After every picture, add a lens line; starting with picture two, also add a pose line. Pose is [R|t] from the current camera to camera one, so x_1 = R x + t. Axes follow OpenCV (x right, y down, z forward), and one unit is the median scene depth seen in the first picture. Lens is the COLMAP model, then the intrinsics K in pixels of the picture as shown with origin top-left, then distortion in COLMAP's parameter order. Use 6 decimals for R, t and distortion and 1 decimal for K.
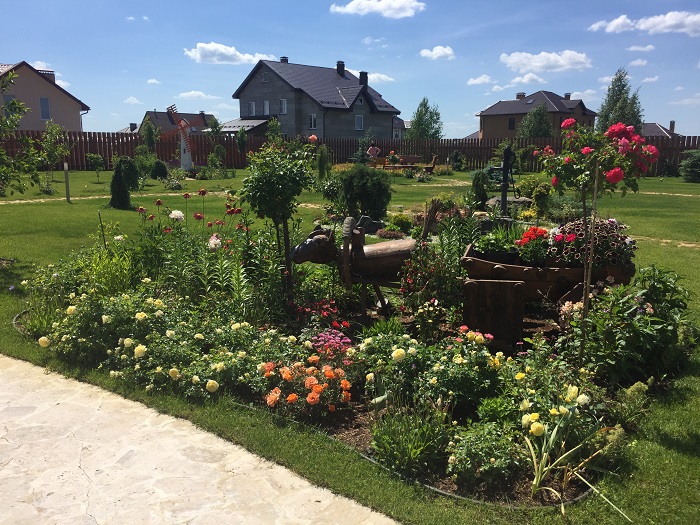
lens RADIAL K [[616.8, 0, 350.0], [0, 616.8, 262.5], [0, 0, 1]] dist [0.070643, -0.113196]
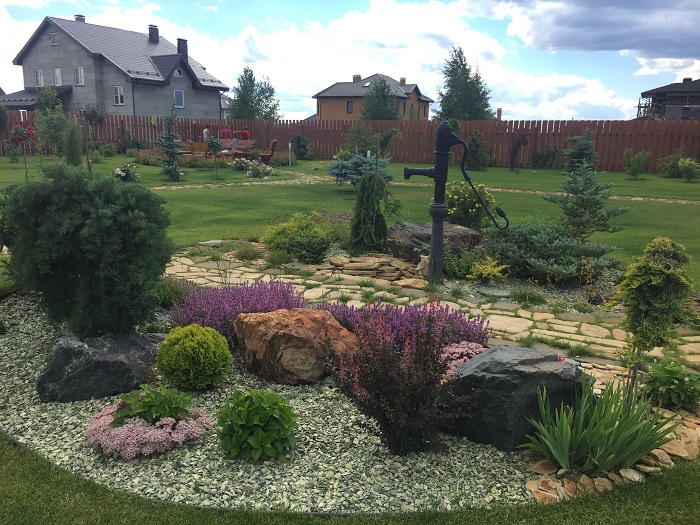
lens RADIAL K [[616.8, 0, 350.0], [0, 616.8, 262.5], [0, 0, 1]] dist [0.070643, -0.113196]
pose [[0.965496, -0.039008, 0.257479, 0.013551], [0.032719, 0.999053, 0.028663, -0.020201], [-0.258354, -0.019250, 0.965859, 0.117211]]
